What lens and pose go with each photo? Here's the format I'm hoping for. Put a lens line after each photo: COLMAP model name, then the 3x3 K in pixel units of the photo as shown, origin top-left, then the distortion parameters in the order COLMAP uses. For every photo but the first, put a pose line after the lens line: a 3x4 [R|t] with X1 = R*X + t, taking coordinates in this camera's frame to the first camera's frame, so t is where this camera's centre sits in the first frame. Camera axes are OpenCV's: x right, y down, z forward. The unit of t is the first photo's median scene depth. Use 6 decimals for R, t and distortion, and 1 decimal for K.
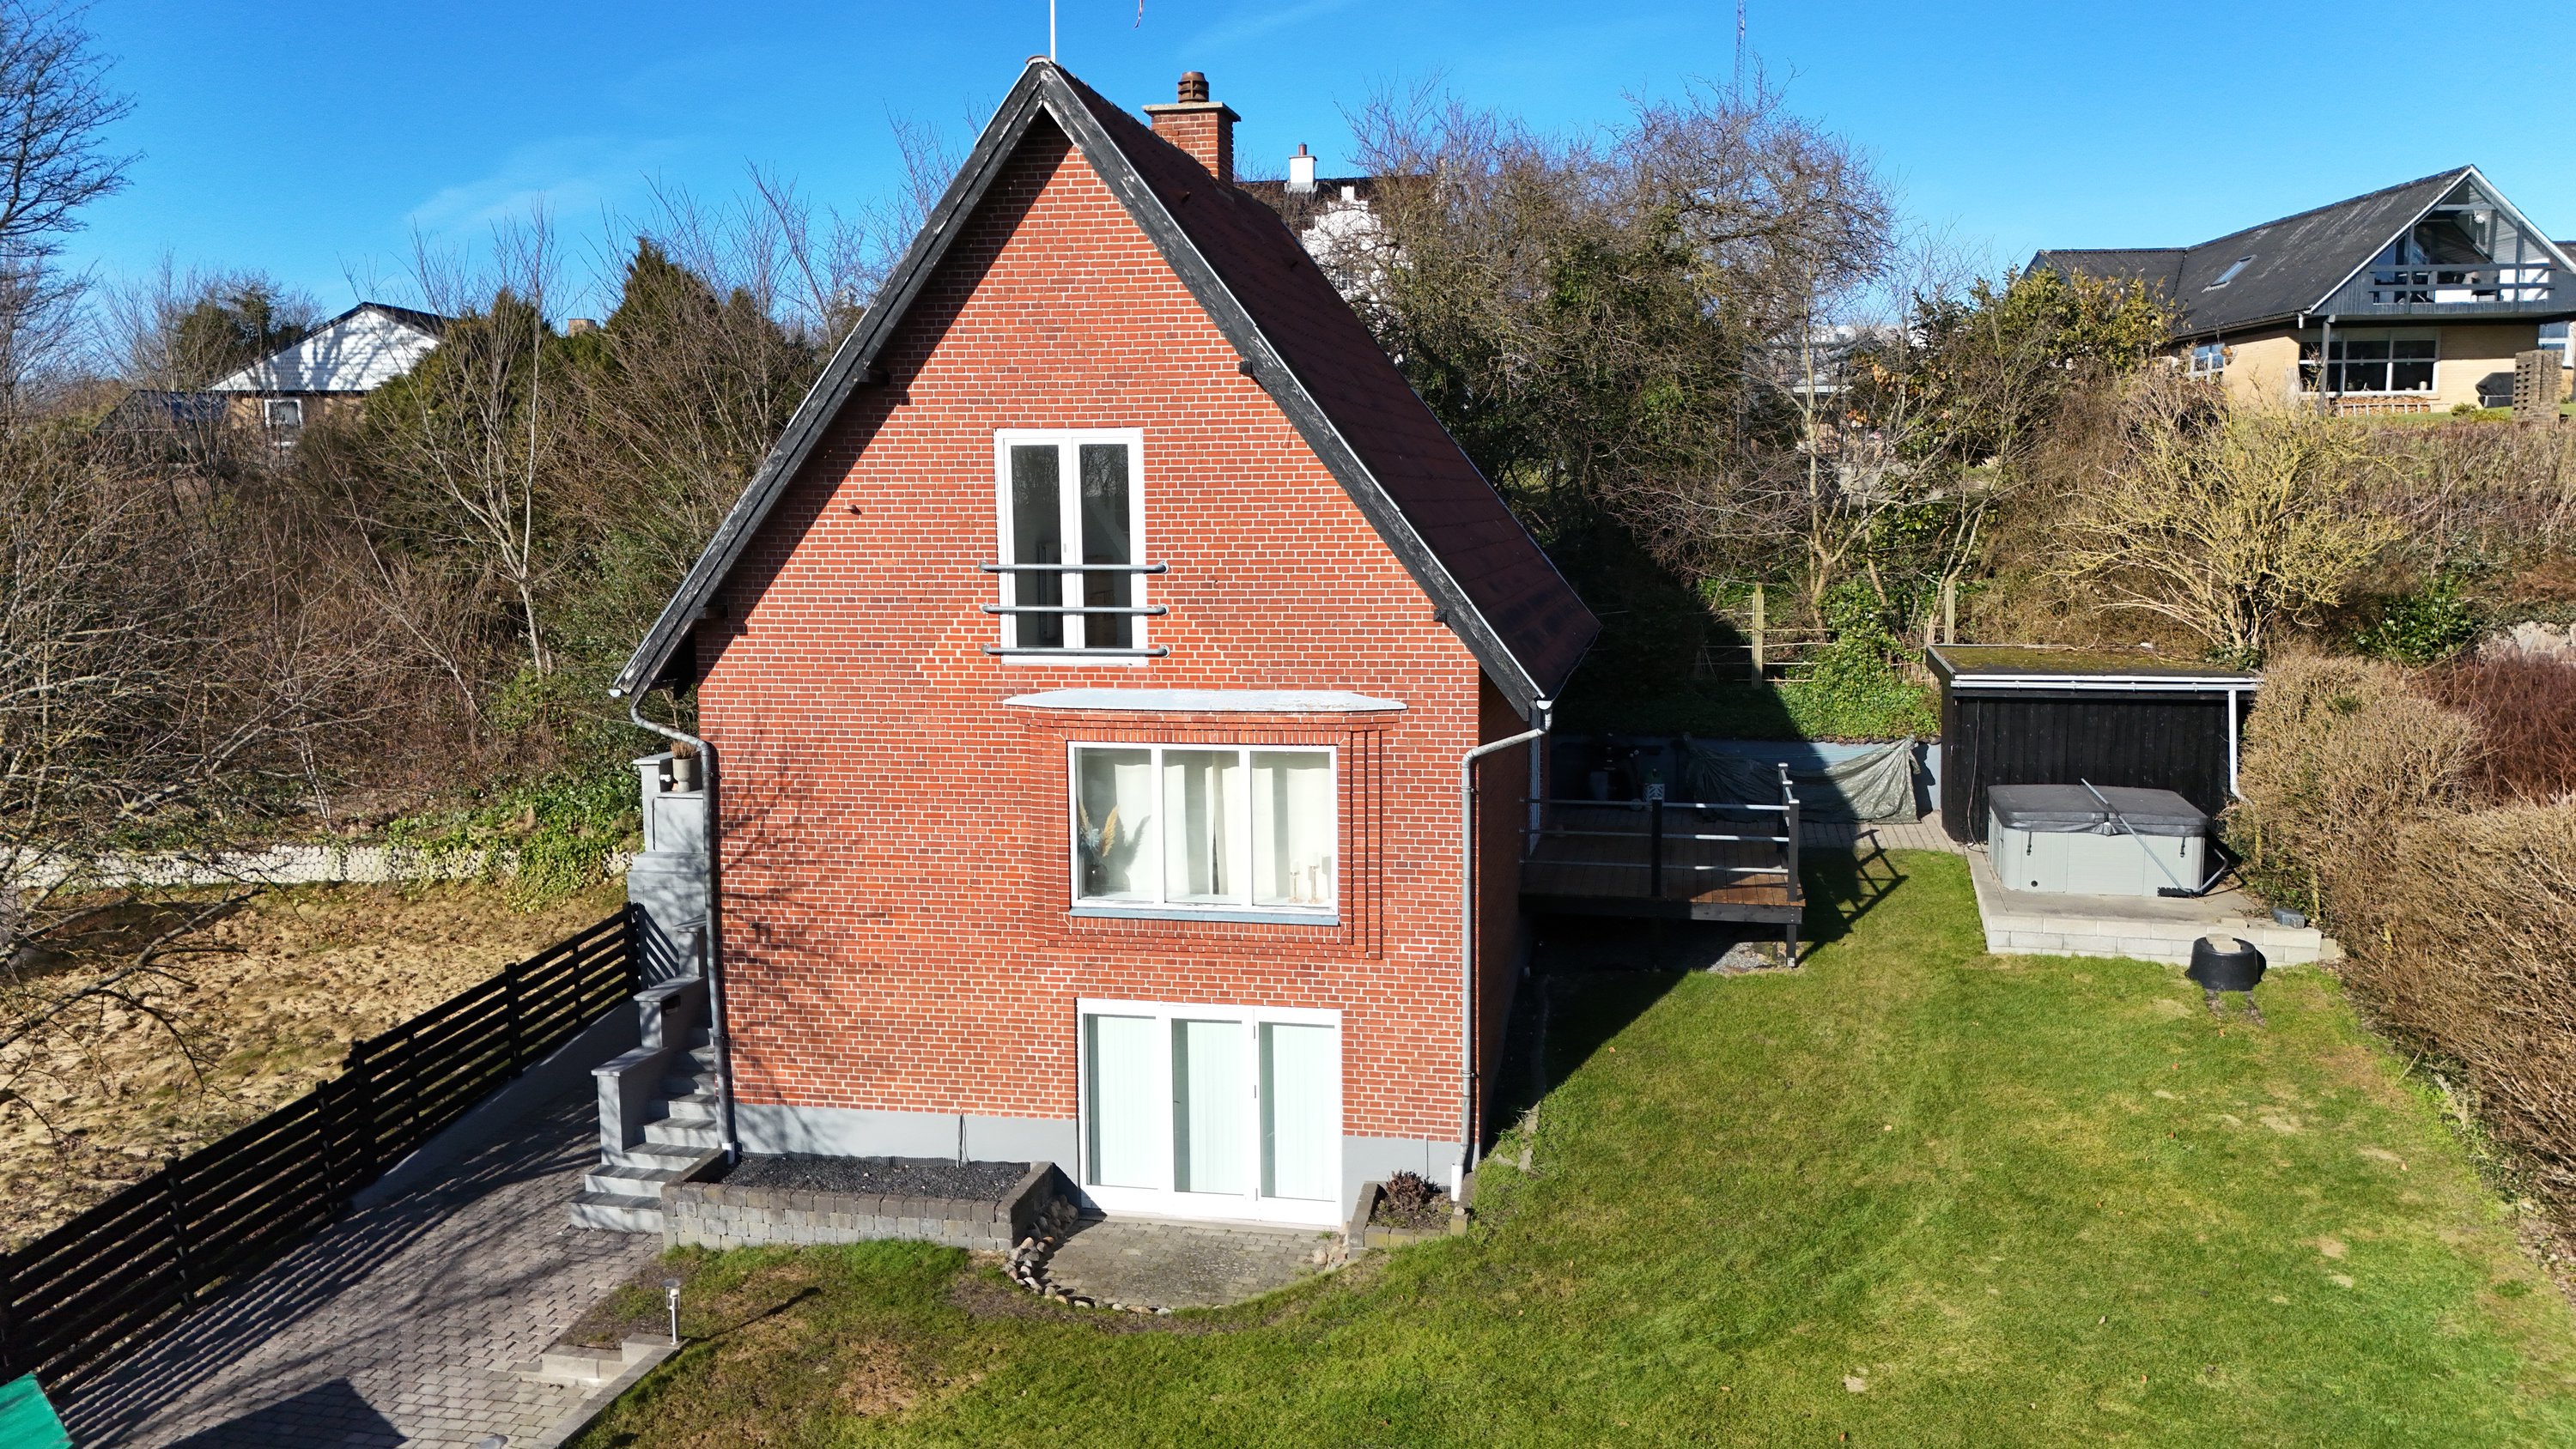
lens RADIAL K [[1885.5, 0, 1277.4], [0, 1885.5, 720.8], [0, 0, 1]] dist [0.096024, -0.104527]
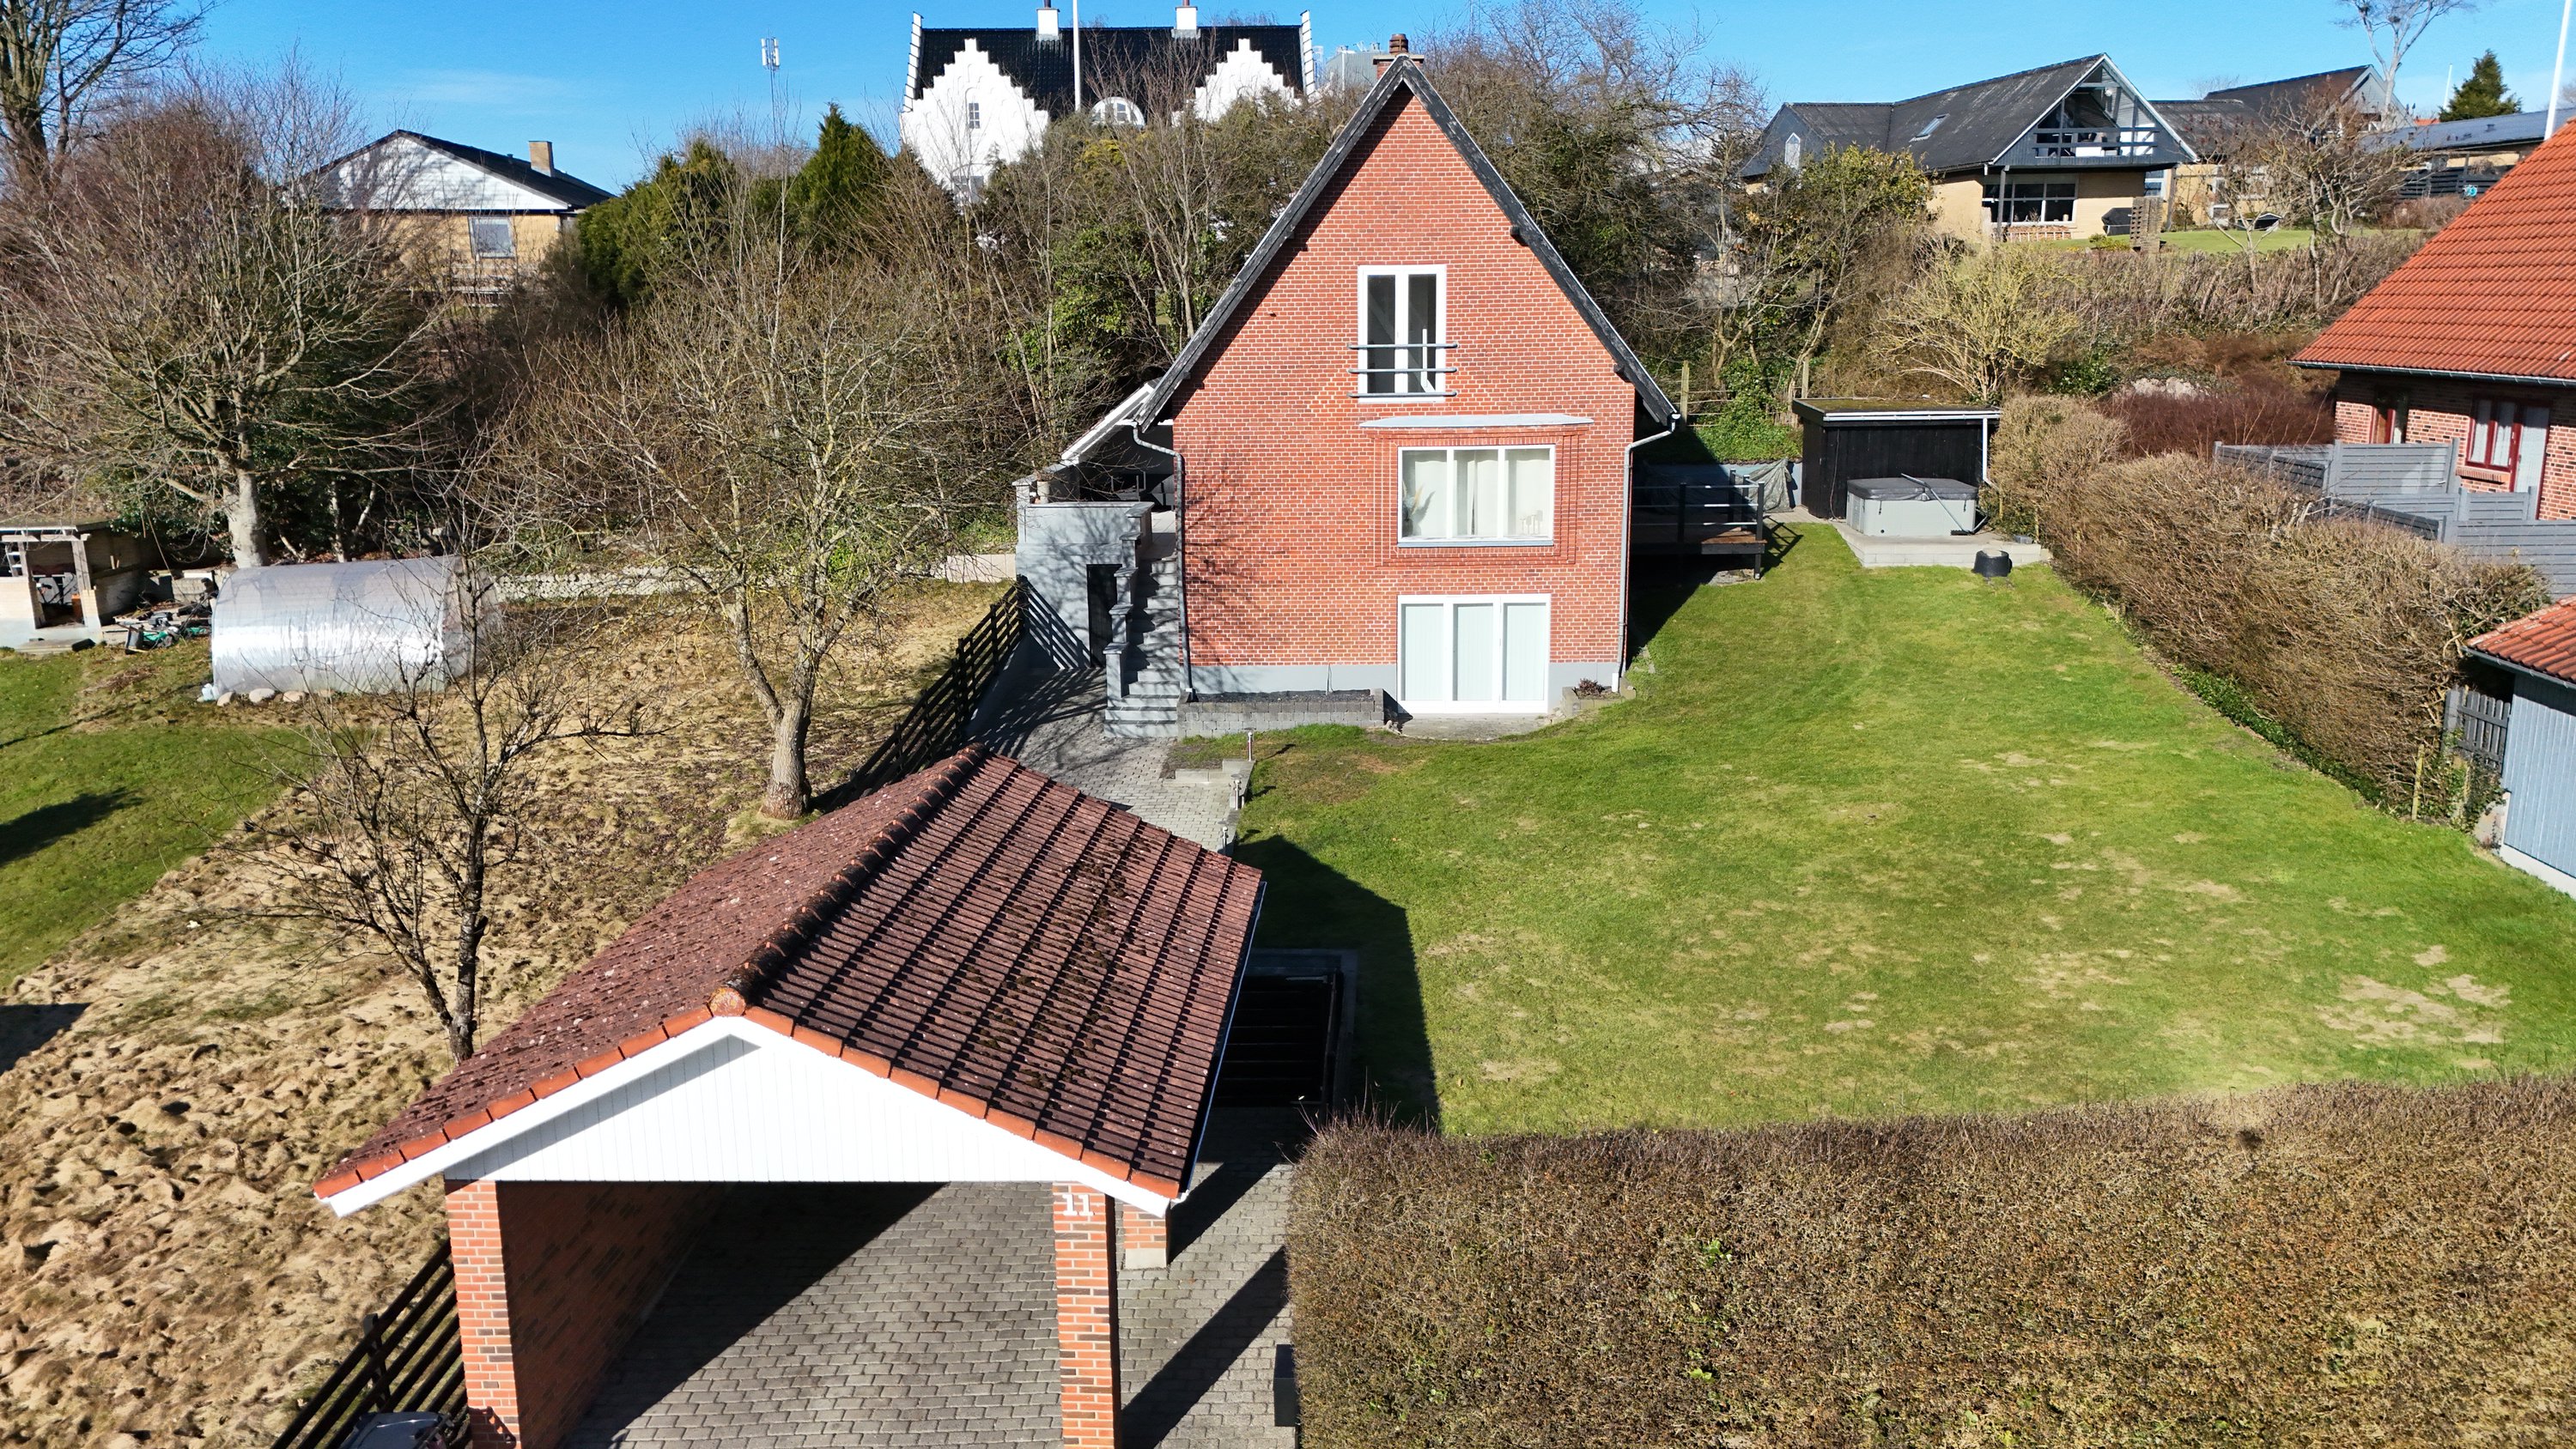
lens RADIAL K [[1885.5, 0, 1277.4], [0, 1885.5, 720.8], [0, 0, 1]] dist [0.096024, -0.104527]
pose [[0.985626, -0.039041, 0.164371, -0.504533], [0.022701, 0.994714, 0.100141, 0.083389], [-0.167412, -0.094971, 0.981302, -0.714300]]
